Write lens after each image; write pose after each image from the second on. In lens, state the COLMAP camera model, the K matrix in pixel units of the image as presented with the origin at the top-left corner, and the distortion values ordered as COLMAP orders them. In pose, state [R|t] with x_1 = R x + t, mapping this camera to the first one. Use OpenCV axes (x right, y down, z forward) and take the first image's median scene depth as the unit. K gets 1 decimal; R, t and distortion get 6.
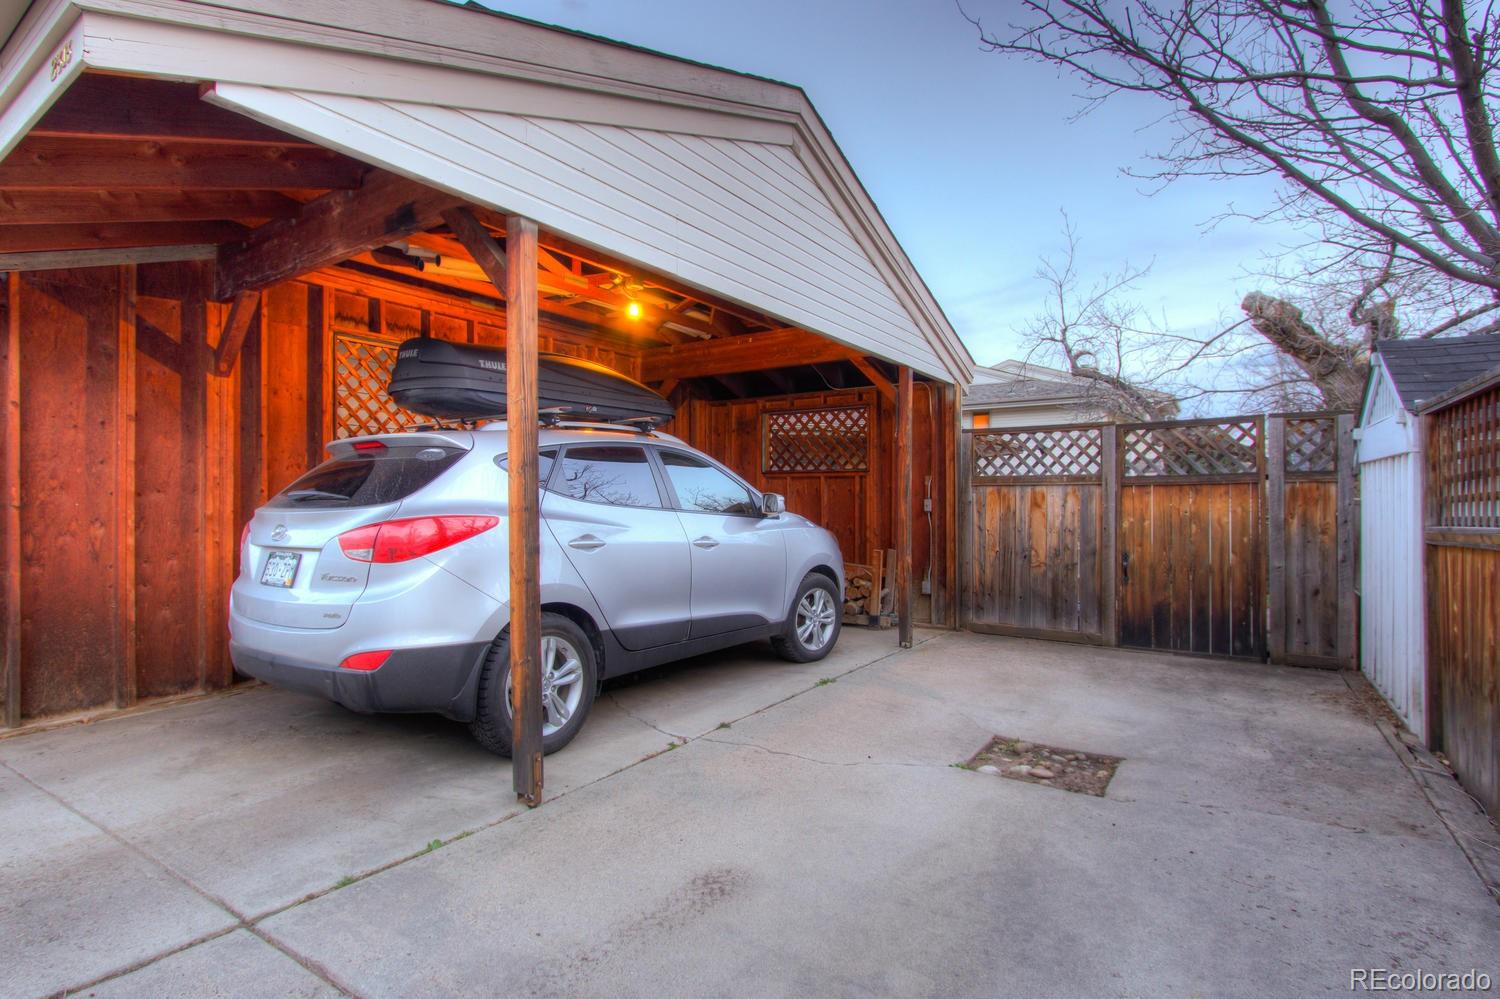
lens RADIAL K [[747.8, 0, 745.7], [0, 747.8, 503.5], [0, 0, 1]] dist [-0.013961, 0.000305]
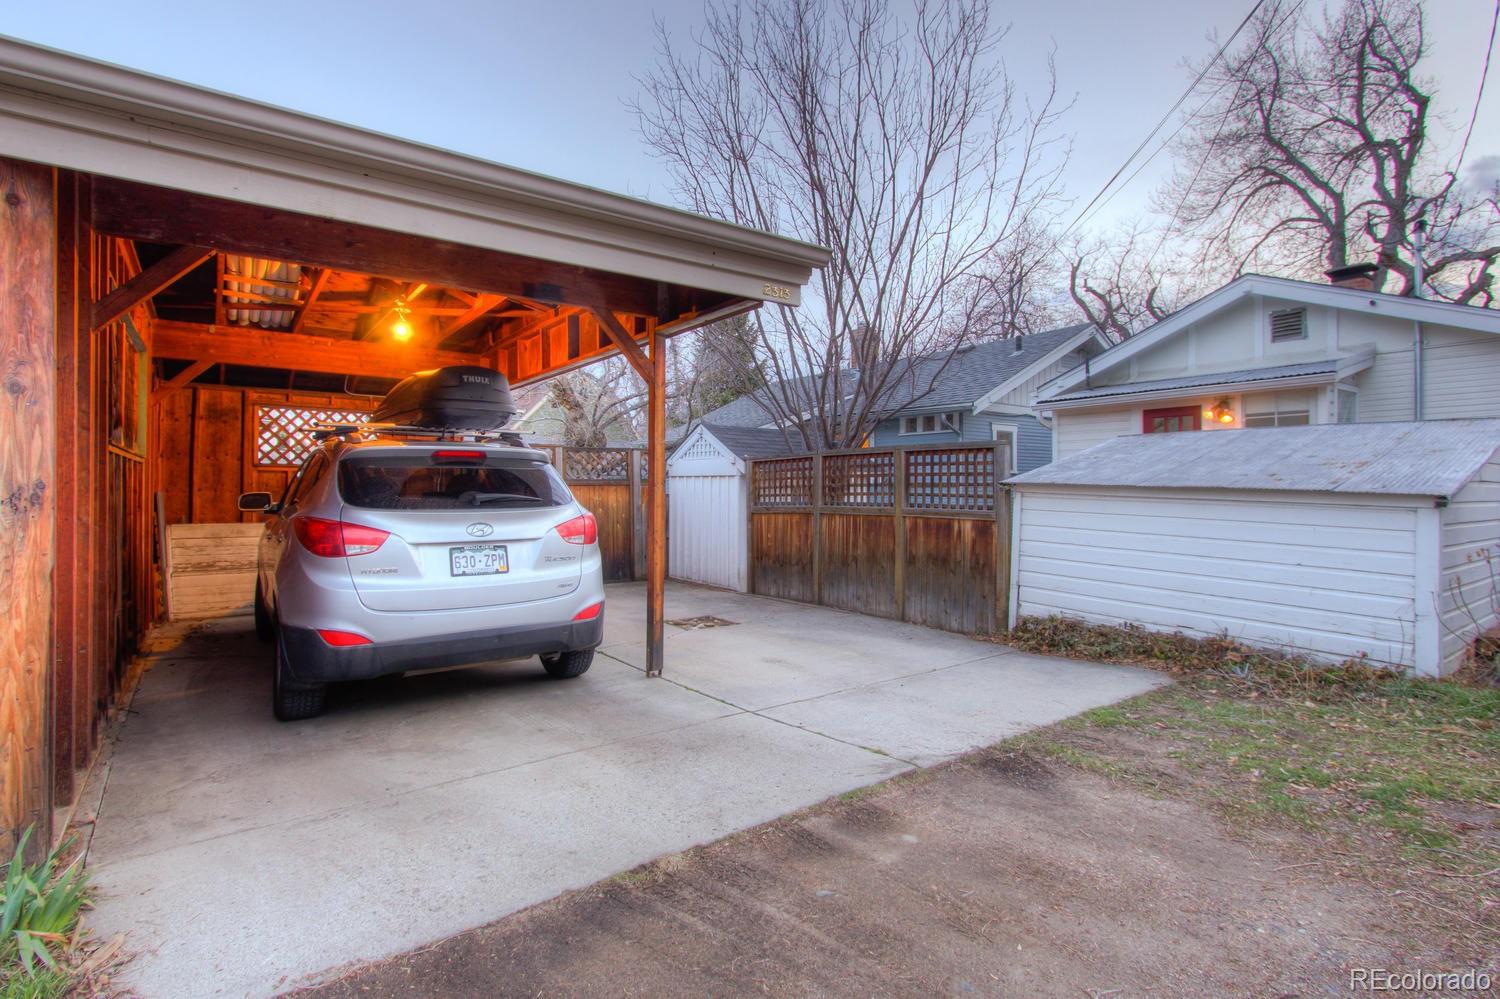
lens RADIAL K [[709.9, 0, 742.8], [0, 709.9, 492.7], [0, 0, 1]] dist [0.004022, 0.003254]
pose [[0.343960, -0.001519, 0.938983, -1.548098], [-0.001795, 0.999996, 0.002275, -0.022525], [-0.938983, -0.002468, 0.343956, 0.217860]]
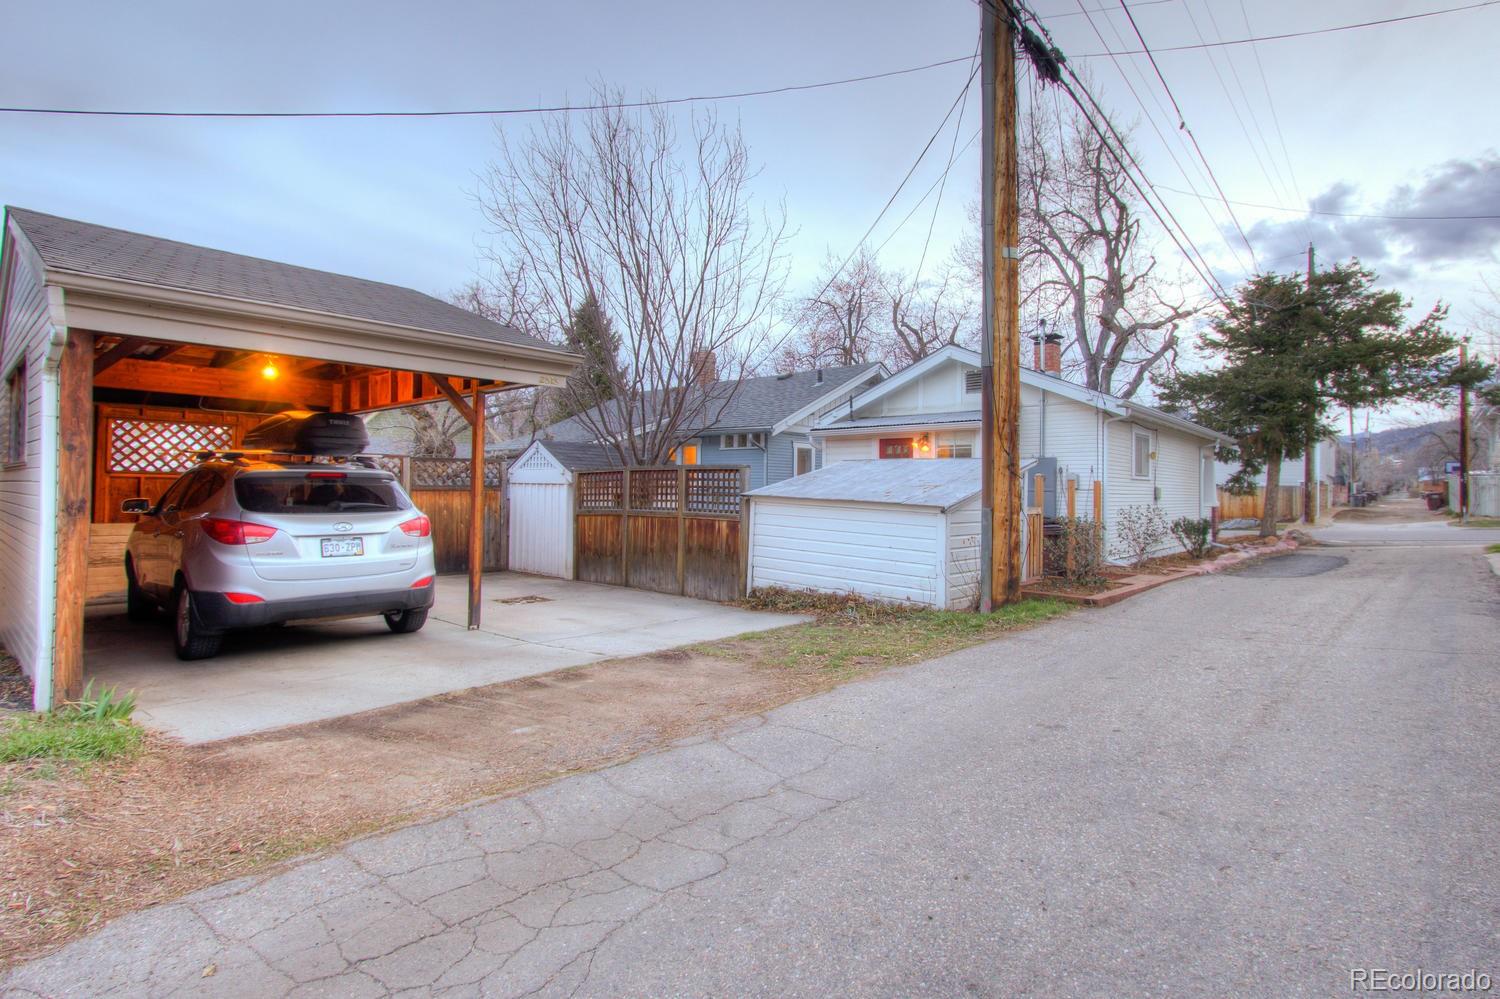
lens RADIAL K [[709.9, 0, 782.1], [0, 709.9, 487.6], [0, 0, 1]] dist [0.004022, 0.003254]
pose [[0.122906, 0.008833, 0.992379, -2.197123], [-0.011497, 0.999906, -0.007476, -0.053563], [-0.992352, -0.010491, 0.122996, -0.256085]]
